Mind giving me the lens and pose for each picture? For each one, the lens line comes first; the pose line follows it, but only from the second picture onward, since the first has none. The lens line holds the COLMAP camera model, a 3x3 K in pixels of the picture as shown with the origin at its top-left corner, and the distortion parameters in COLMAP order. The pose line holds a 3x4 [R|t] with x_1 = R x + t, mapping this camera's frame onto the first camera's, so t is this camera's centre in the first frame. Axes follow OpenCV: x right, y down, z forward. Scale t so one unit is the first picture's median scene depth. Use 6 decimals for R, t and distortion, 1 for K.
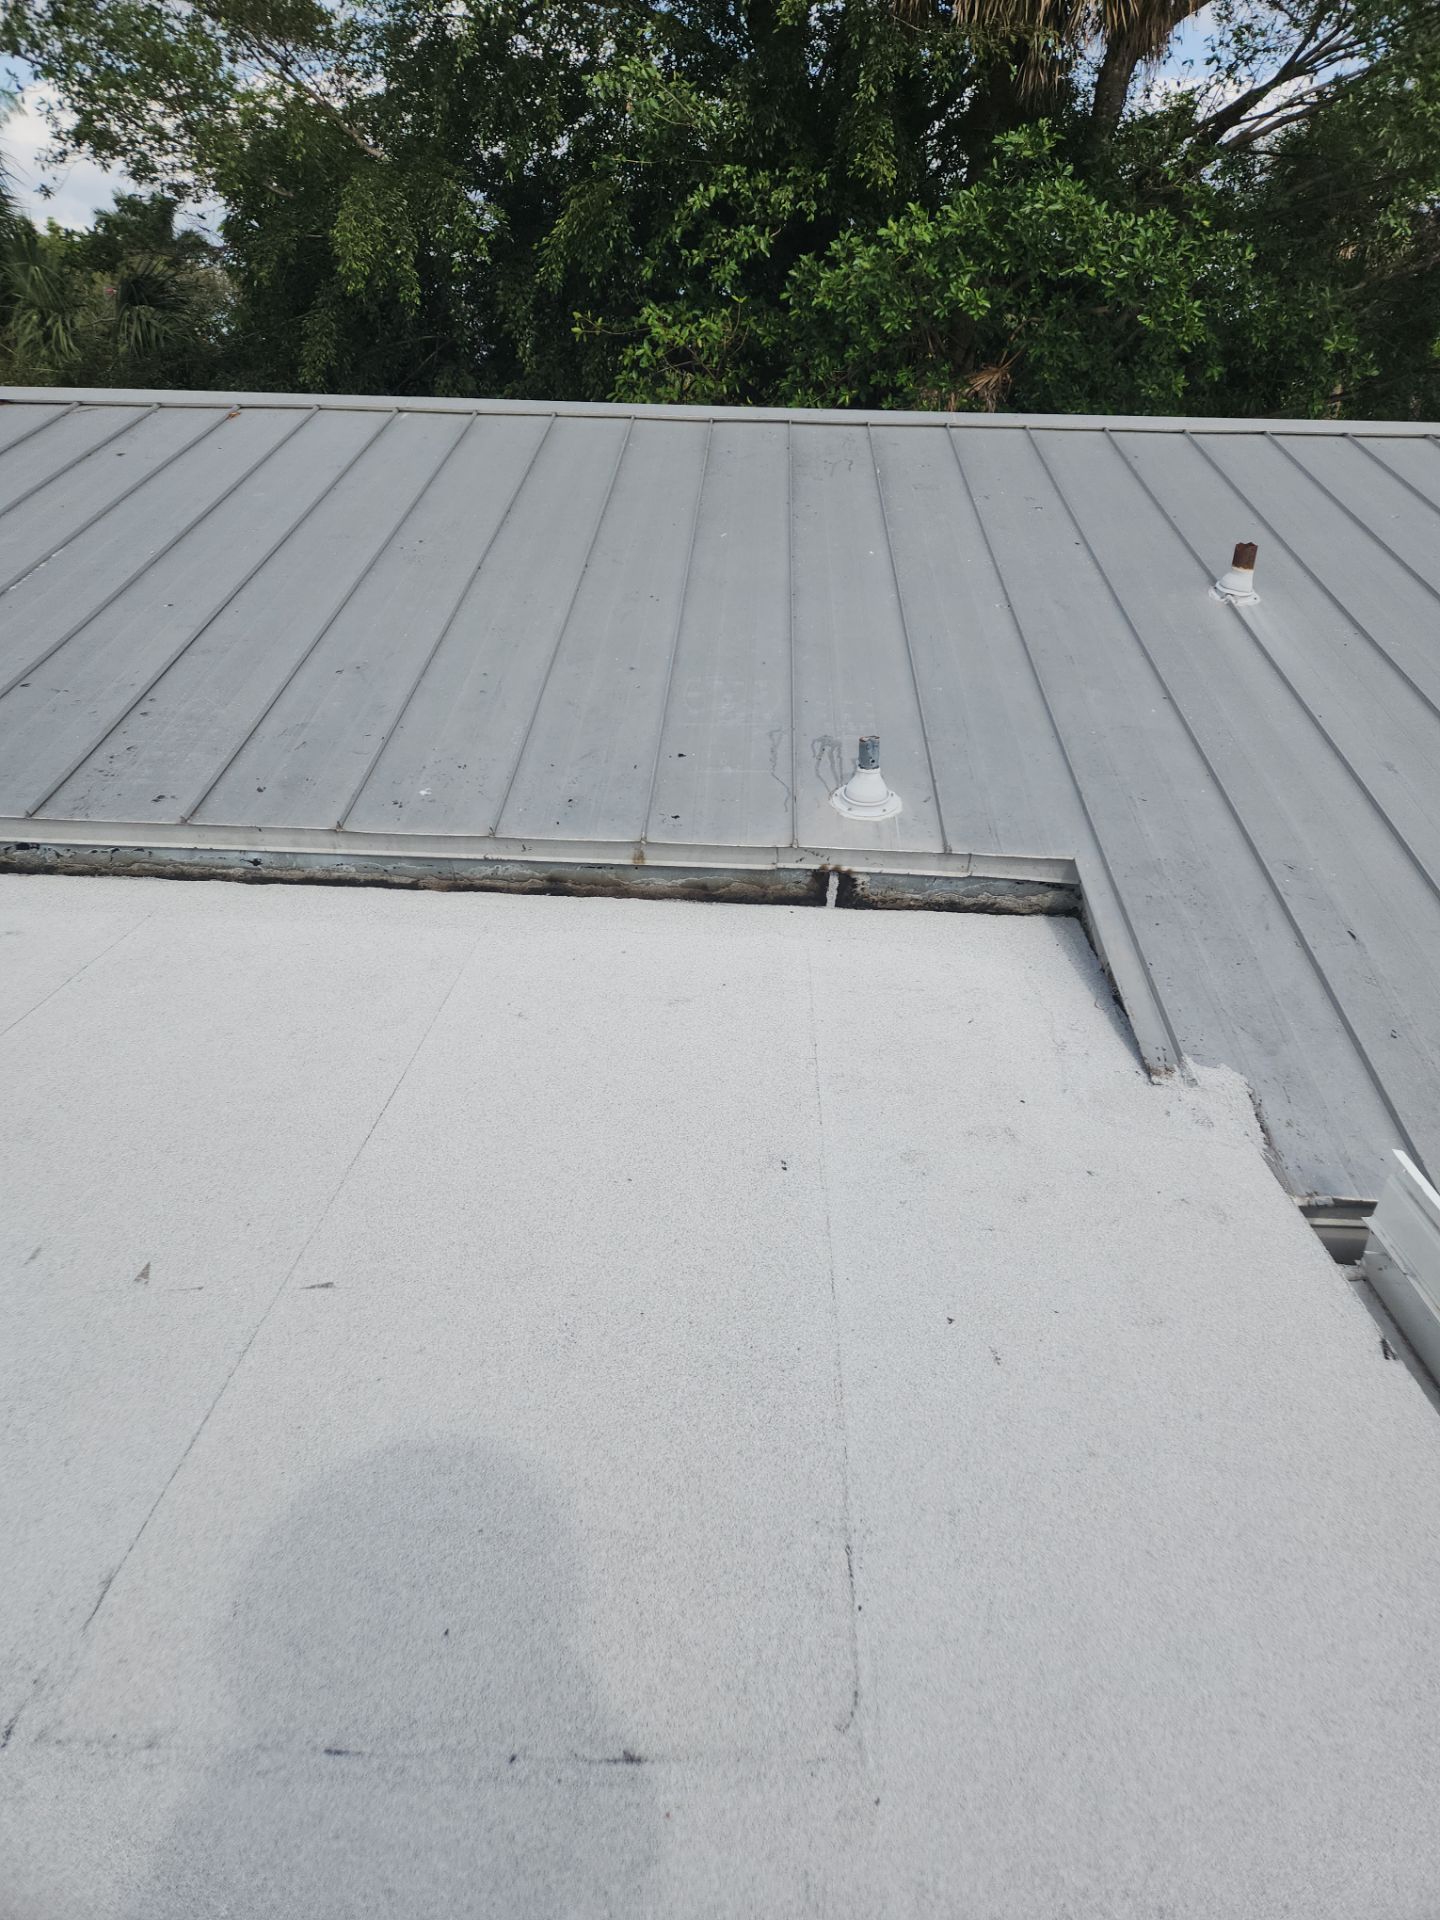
lens RADIAL K [[1407.9, 0, 744.6], [0, 1407.9, 914.5], [0, 0, 1]] dist [0.133703, -0.095550]
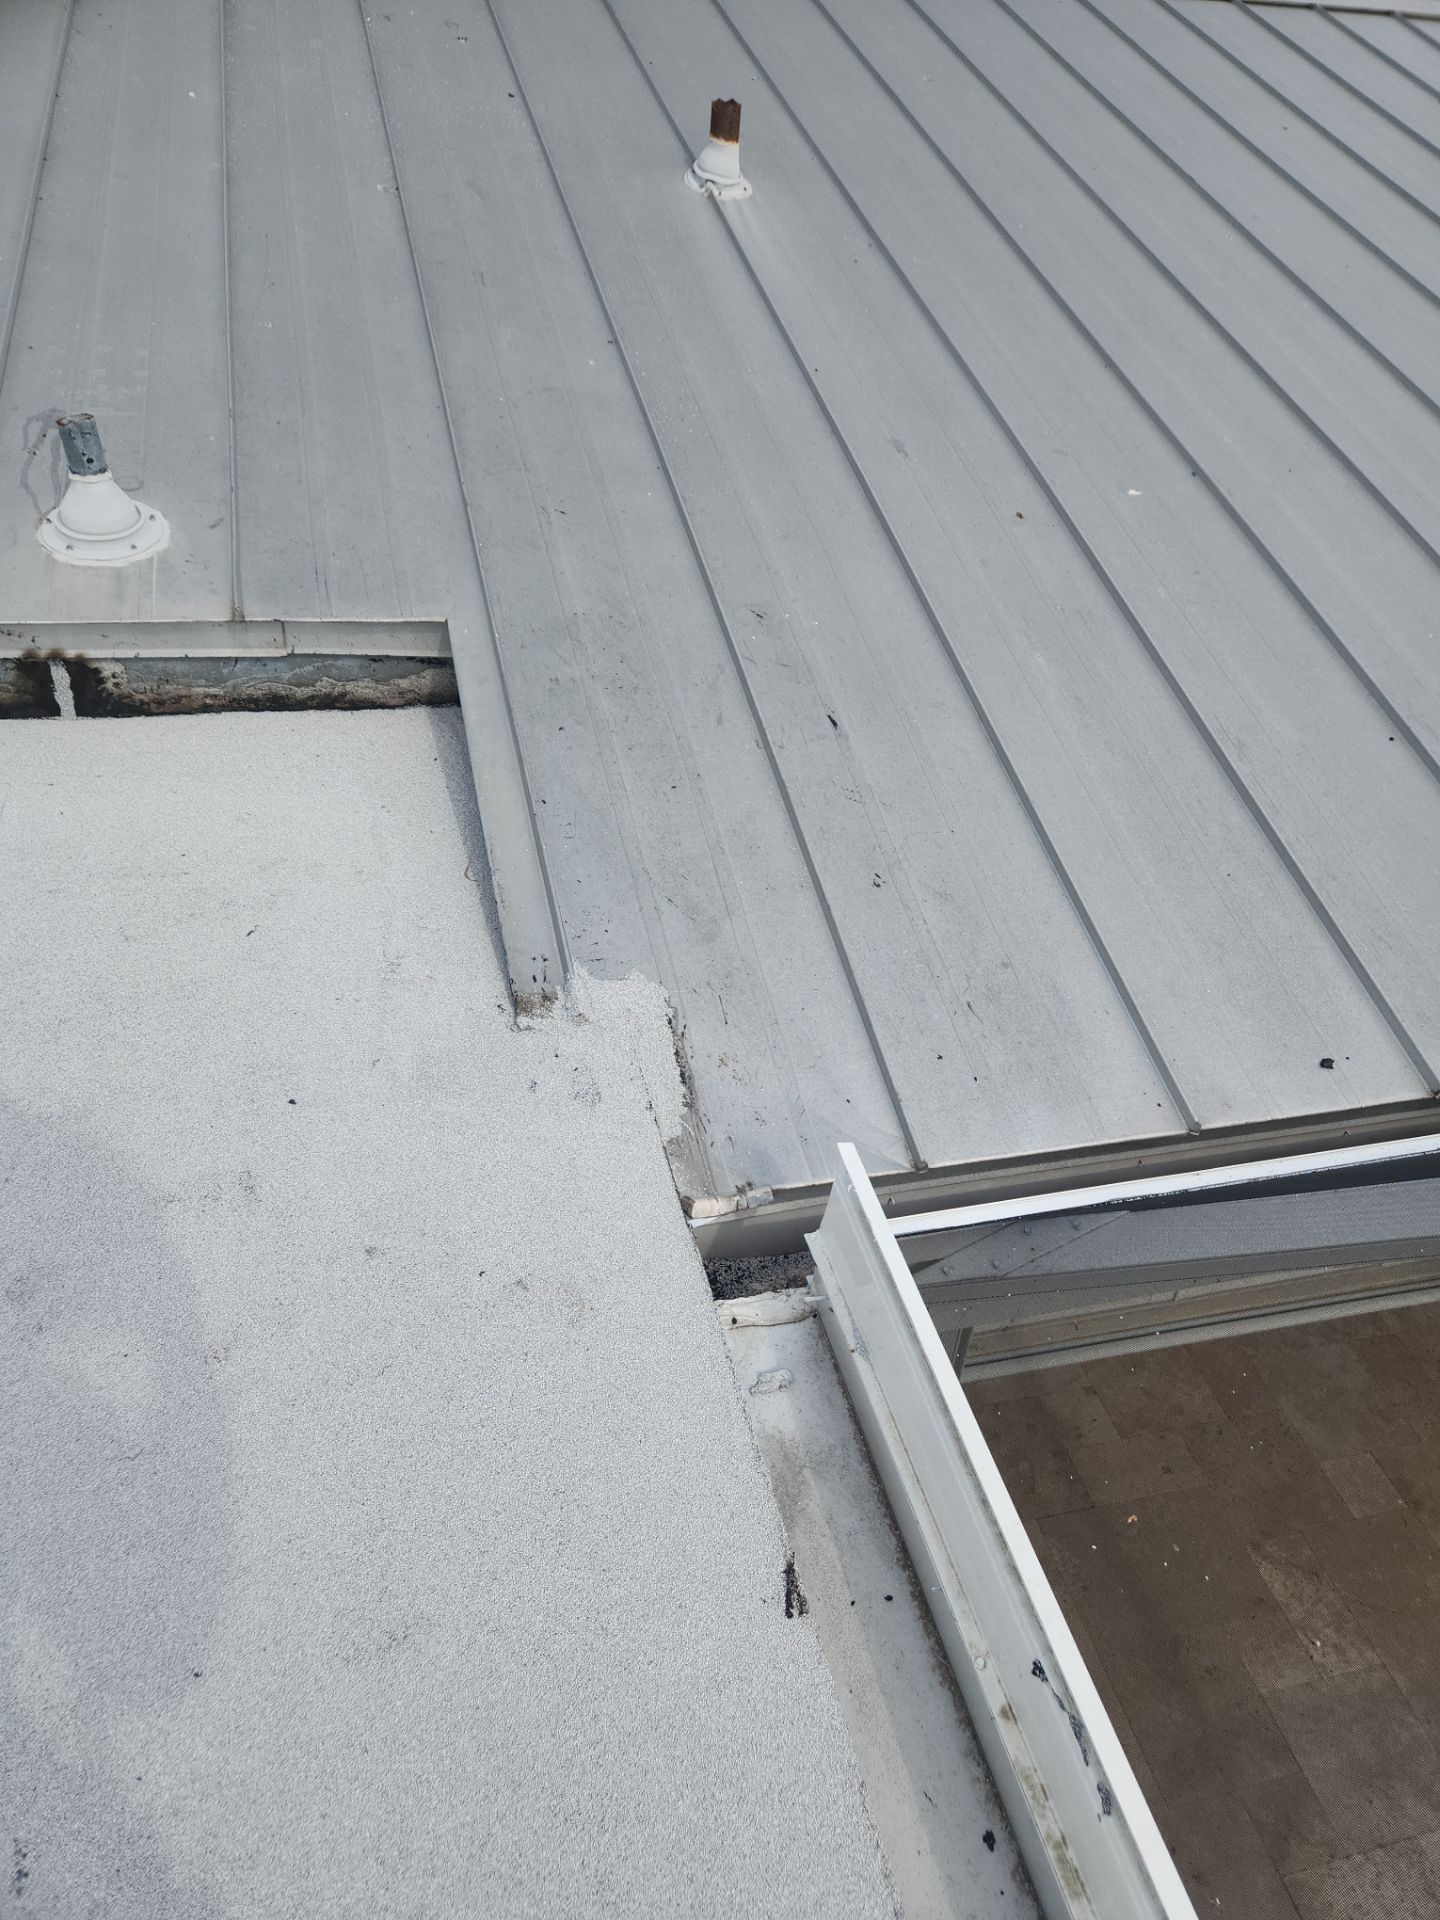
lens RADIAL K [[1428.3, 0, 806.7], [0, 1428.3, 904.5], [0, 0, 1]] dist [0.082216, -0.063023]
pose [[0.958222, -0.113297, 0.262628, 0.196085], [0.050427, 0.970738, 0.234787, -0.058879], [-0.281544, -0.211734, 0.935896, 0.297606]]
